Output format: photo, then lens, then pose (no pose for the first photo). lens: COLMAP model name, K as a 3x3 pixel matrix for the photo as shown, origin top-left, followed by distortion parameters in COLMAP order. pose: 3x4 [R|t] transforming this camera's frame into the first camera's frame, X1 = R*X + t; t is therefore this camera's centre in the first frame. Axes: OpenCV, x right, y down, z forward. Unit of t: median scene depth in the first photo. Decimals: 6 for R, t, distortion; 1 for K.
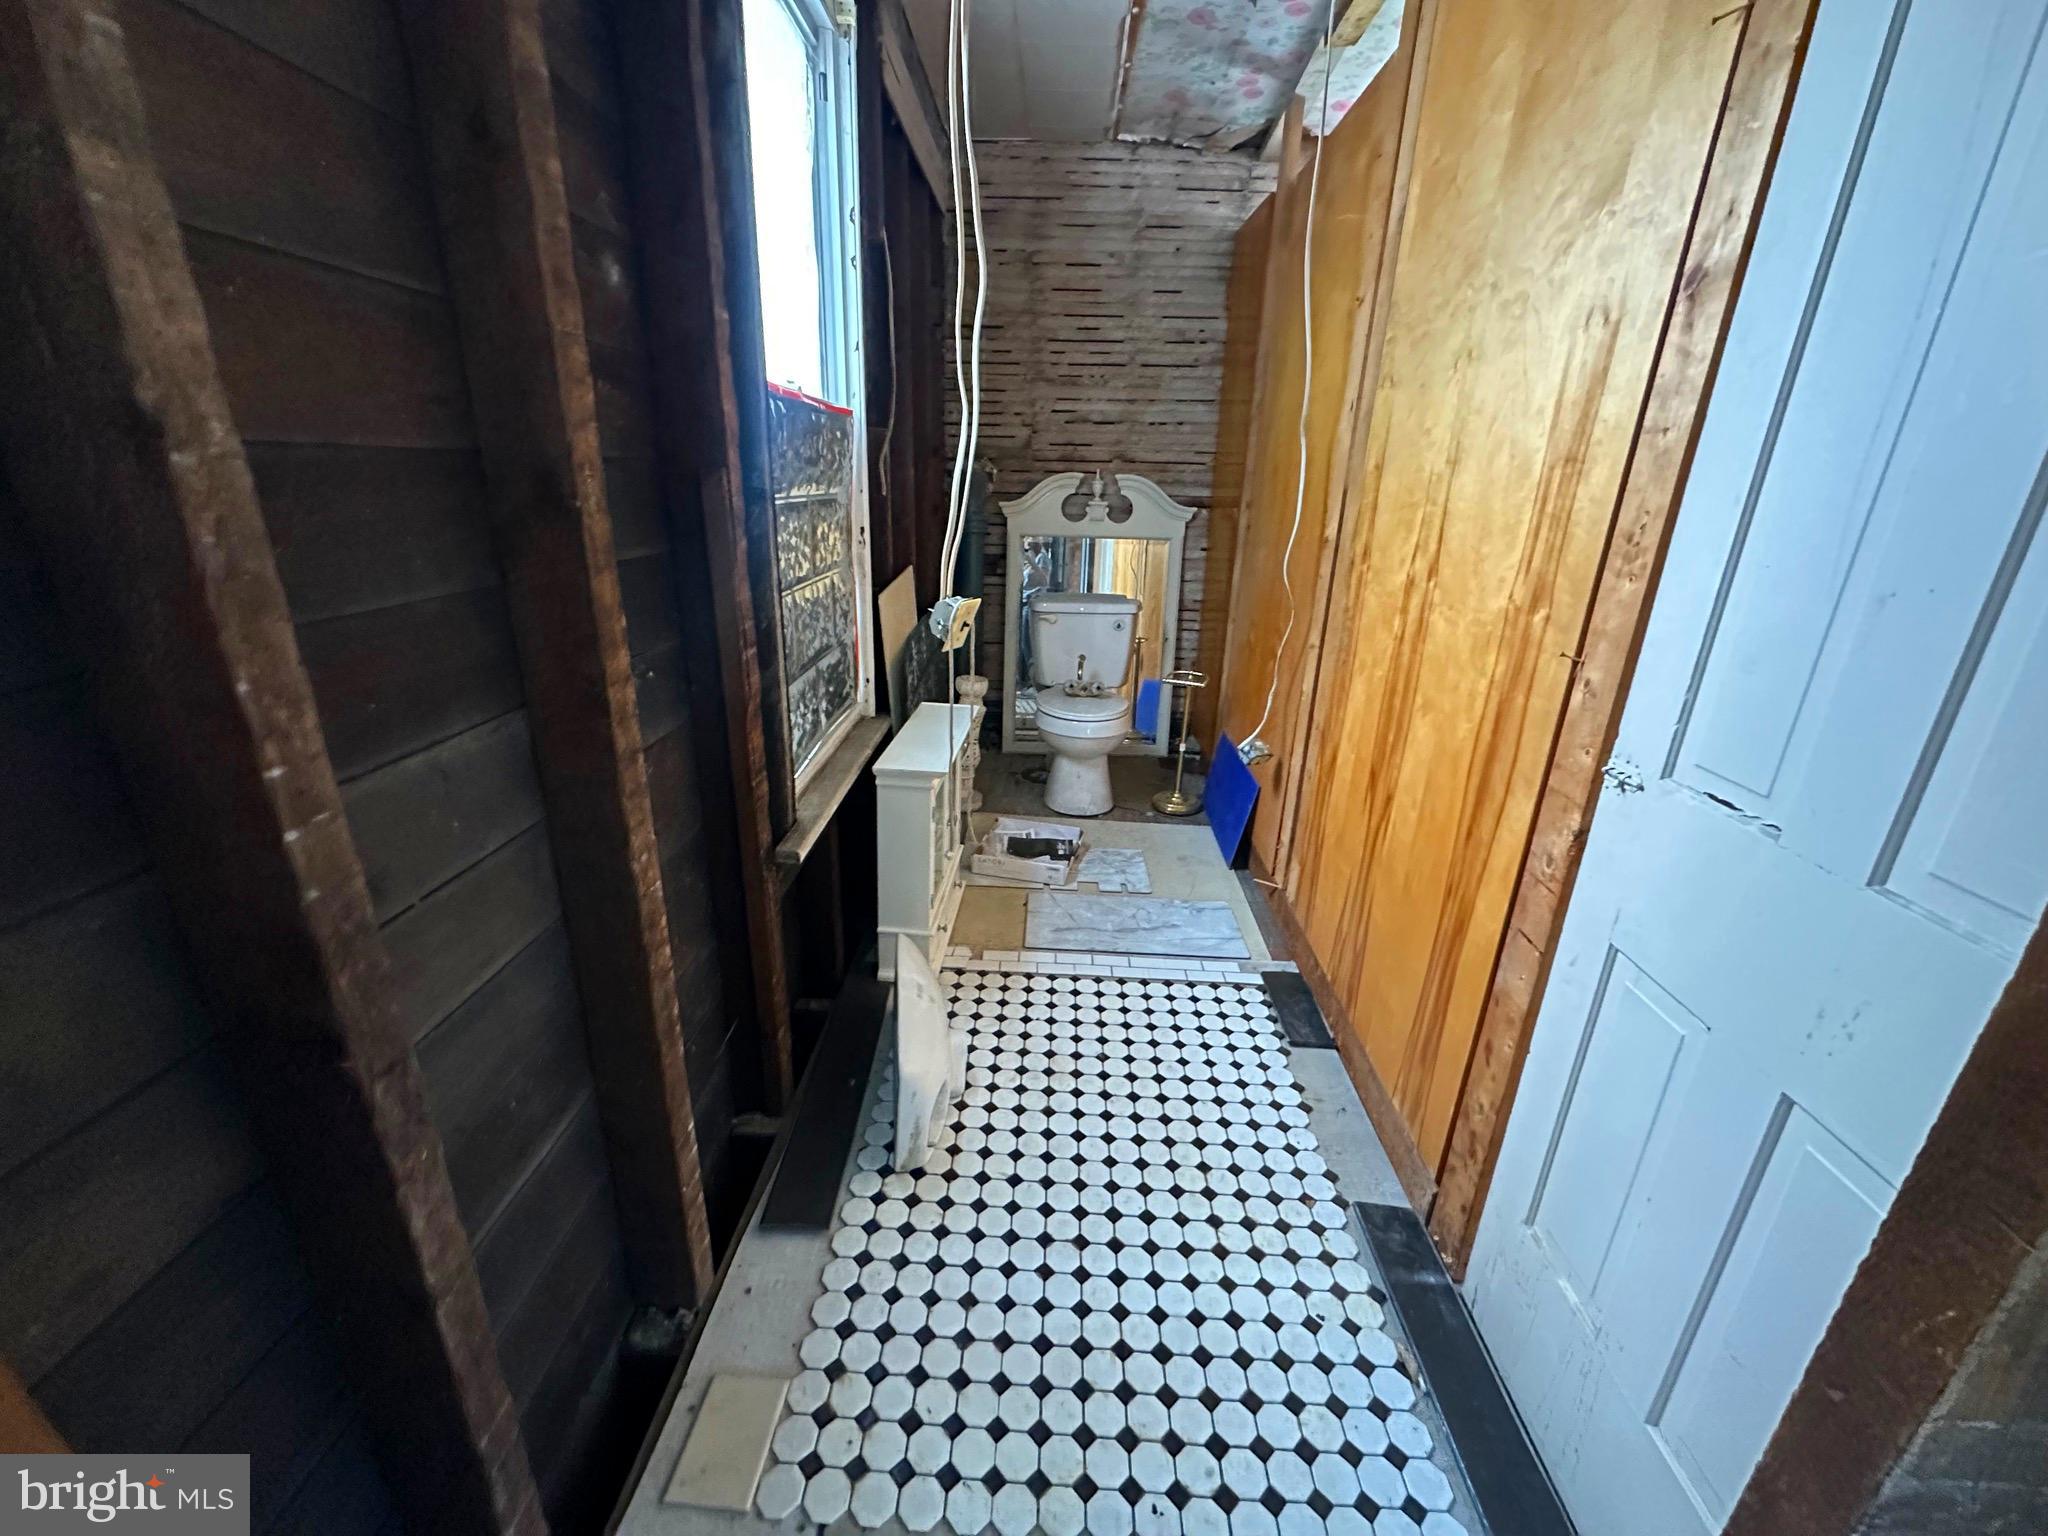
lens RADIAL K [[812.3, 0, 1024.0], [0, 812.3, 768.0], [0, 0, 1]] dist [-0.000269, -0.000024]
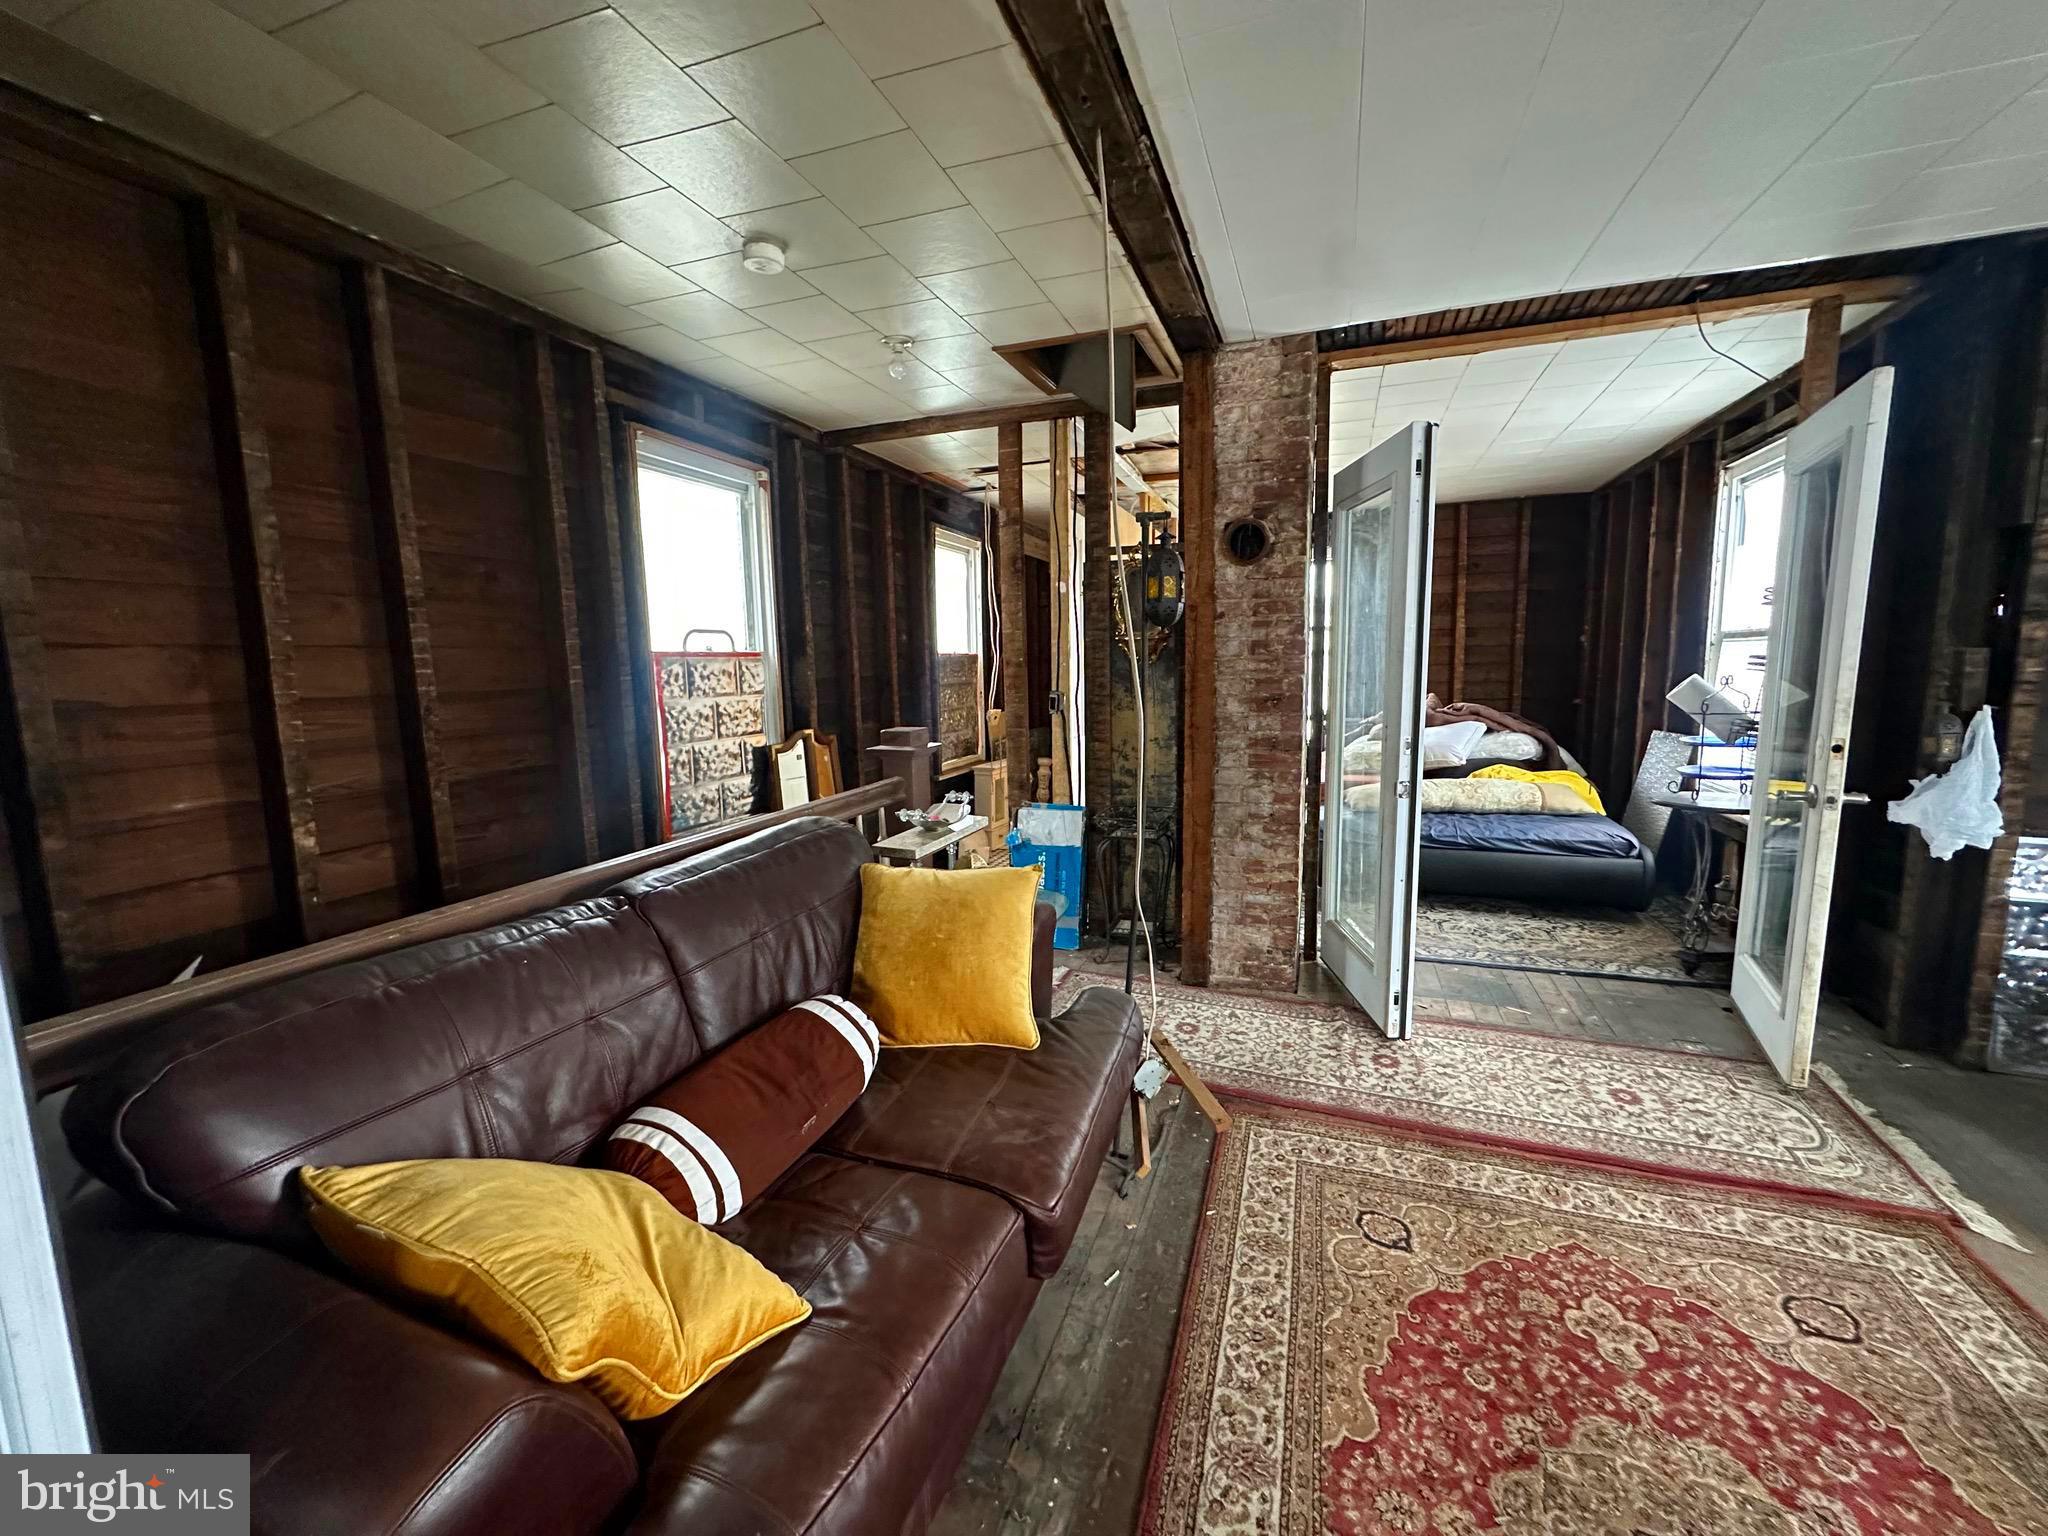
lens RADIAL K [[812.3, 0, 1024.0], [0, 812.3, 768.0], [0, 0, 1]] dist [-0.000269, -0.000024]
pose [[0.951502, -0.005574, -0.307592, 1.440329], [-0.058476, 0.978331, -0.198618, 0.922432], [0.302034, 0.206972, 0.930558, -2.706229]]
